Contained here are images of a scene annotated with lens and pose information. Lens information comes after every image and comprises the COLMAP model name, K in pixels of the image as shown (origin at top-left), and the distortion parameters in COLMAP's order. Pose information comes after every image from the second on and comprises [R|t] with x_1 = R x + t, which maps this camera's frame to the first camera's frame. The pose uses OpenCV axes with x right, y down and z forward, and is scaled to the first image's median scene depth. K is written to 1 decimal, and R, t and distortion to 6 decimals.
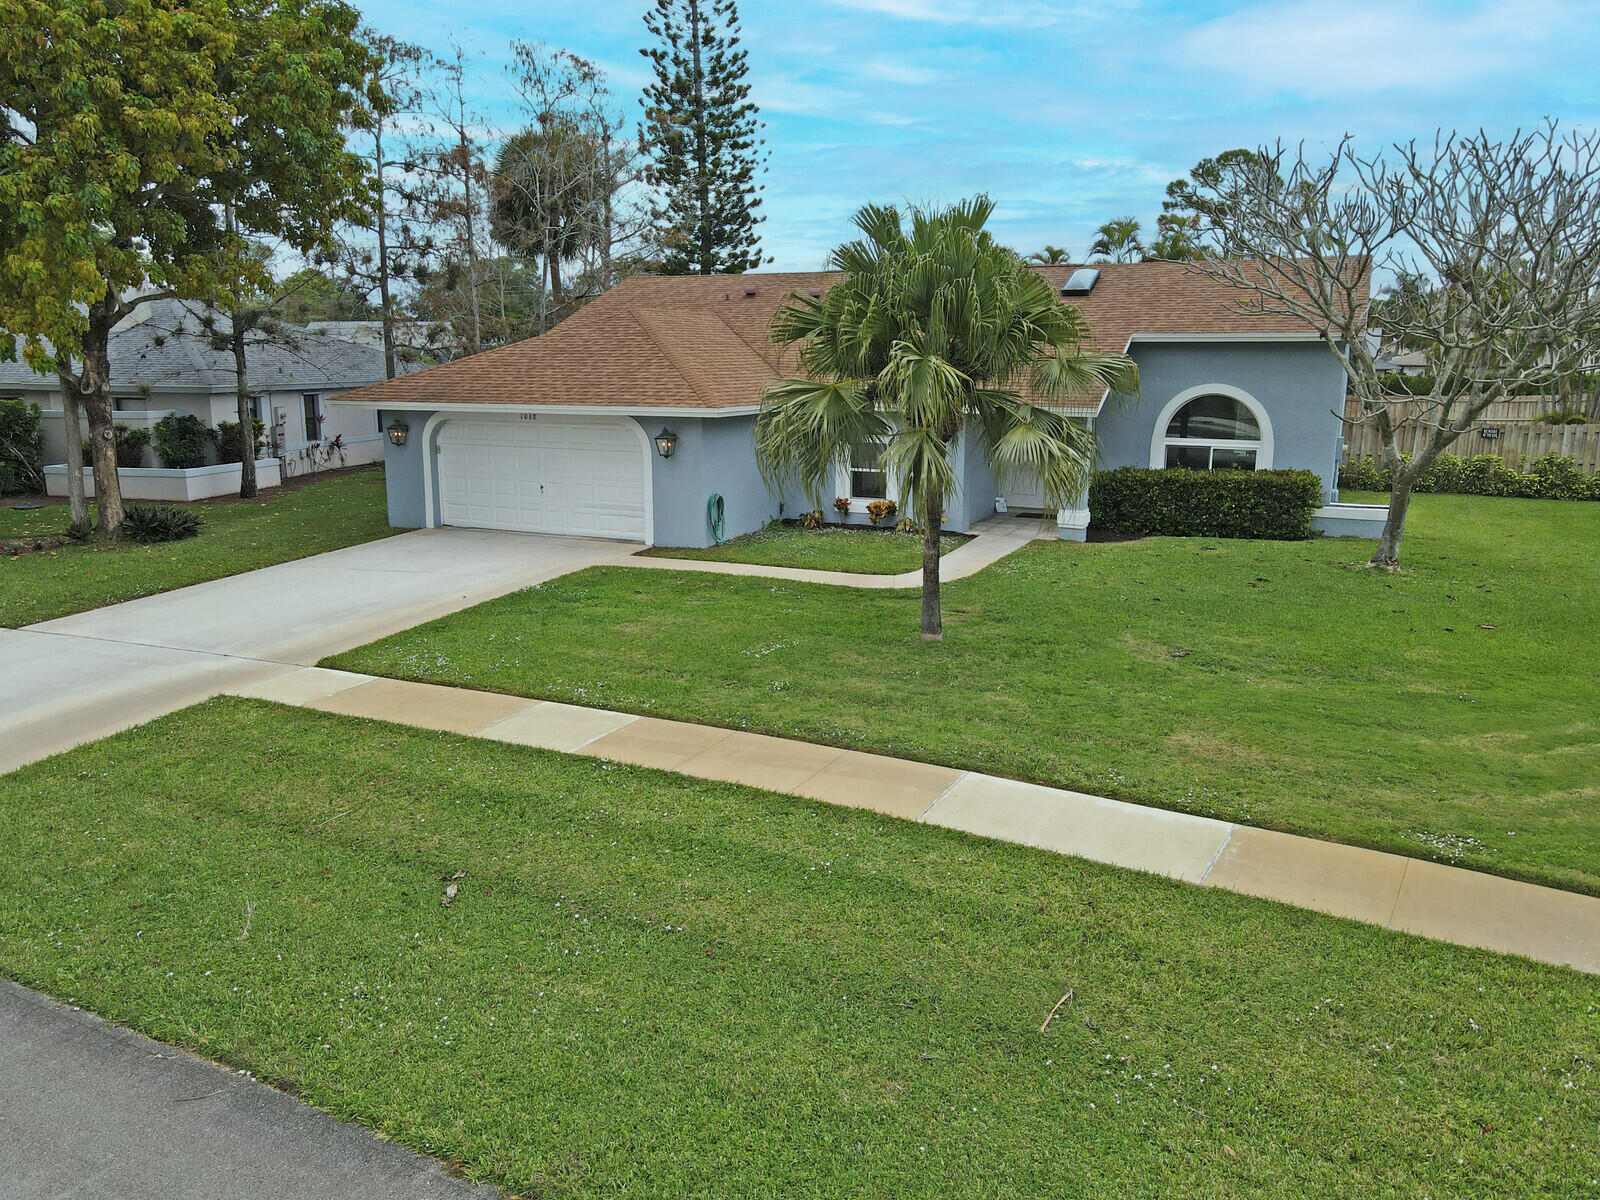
lens RADIAL K [[1177.0, 0, 804.6], [0, 1177.0, 587.1], [0, 0, 1]] dist [0.008624, 0.005321]
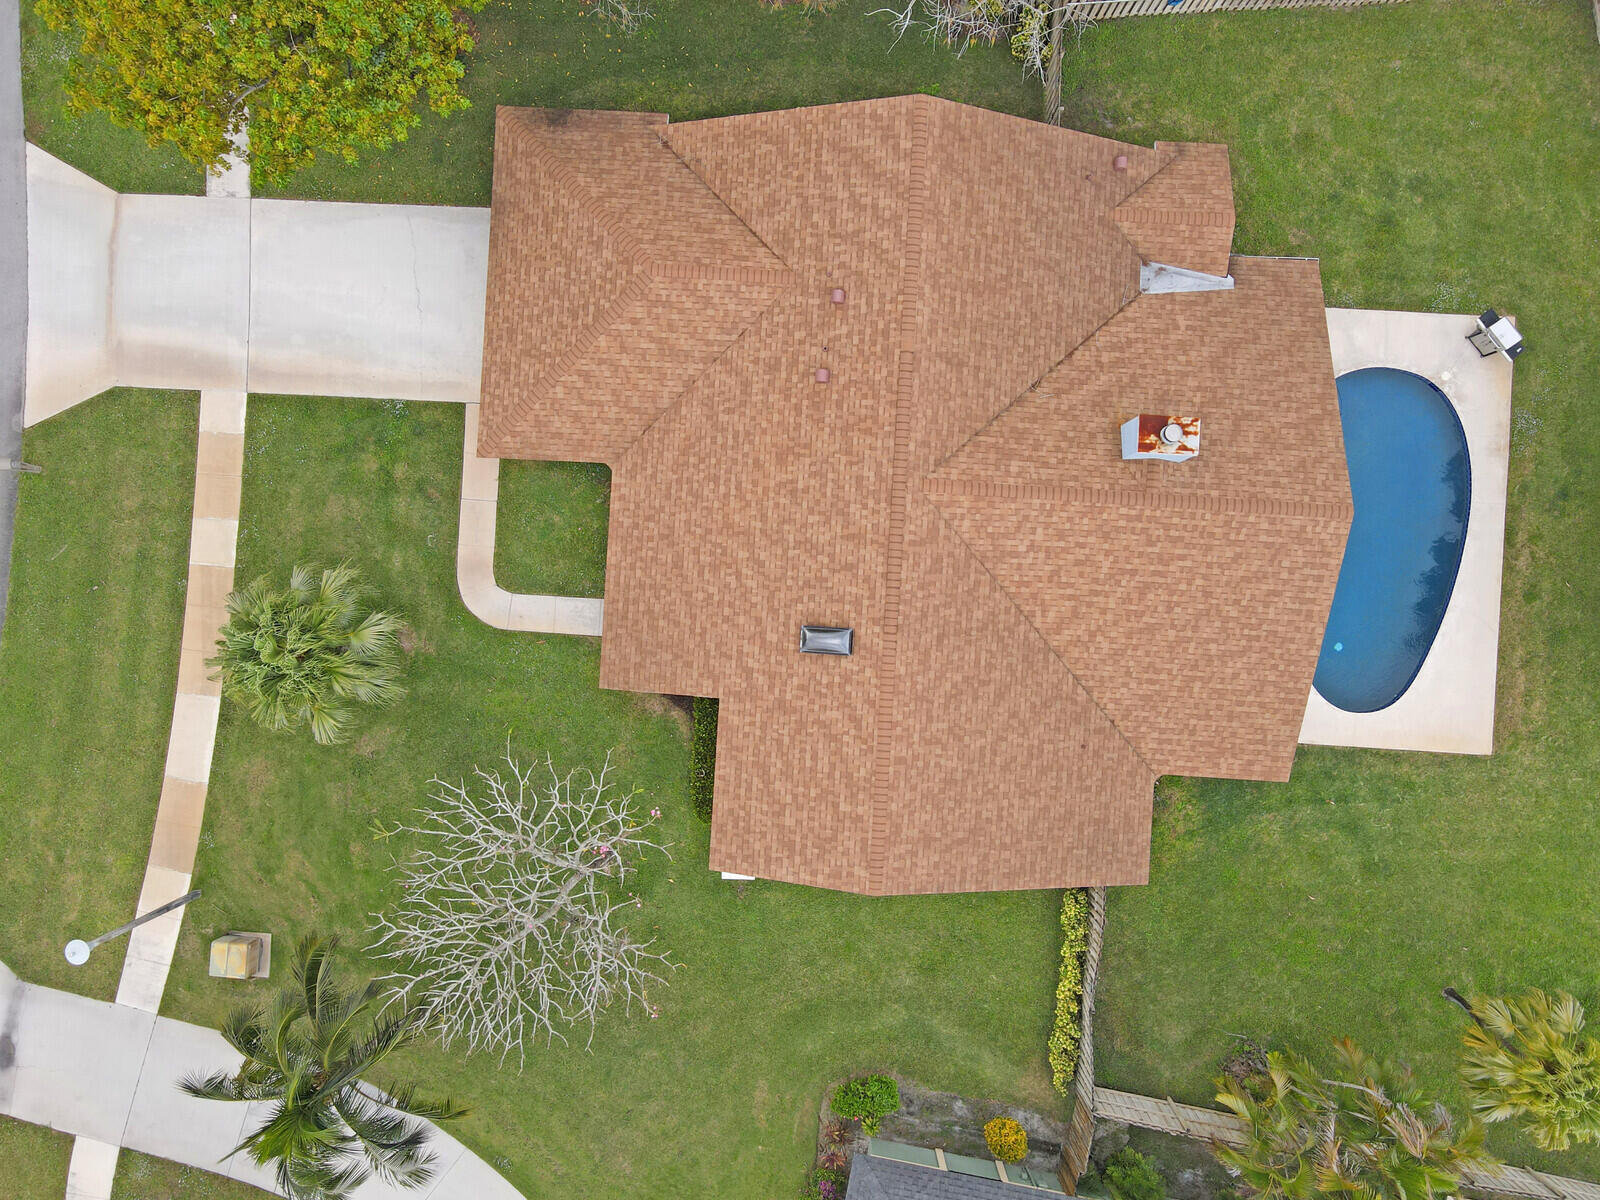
lens RADIAL K [[1177.0, 0, 804.6], [0, 1177.0, 587.1], [0, 0, 1]] dist [0.008624, 0.005321]
pose [[0.370441, 0.928742, -0.014555, 0.232876], [-0.179001, 0.086755, 0.980016, -1.526369], [0.911445, -0.360433, 0.198383, 0.926538]]
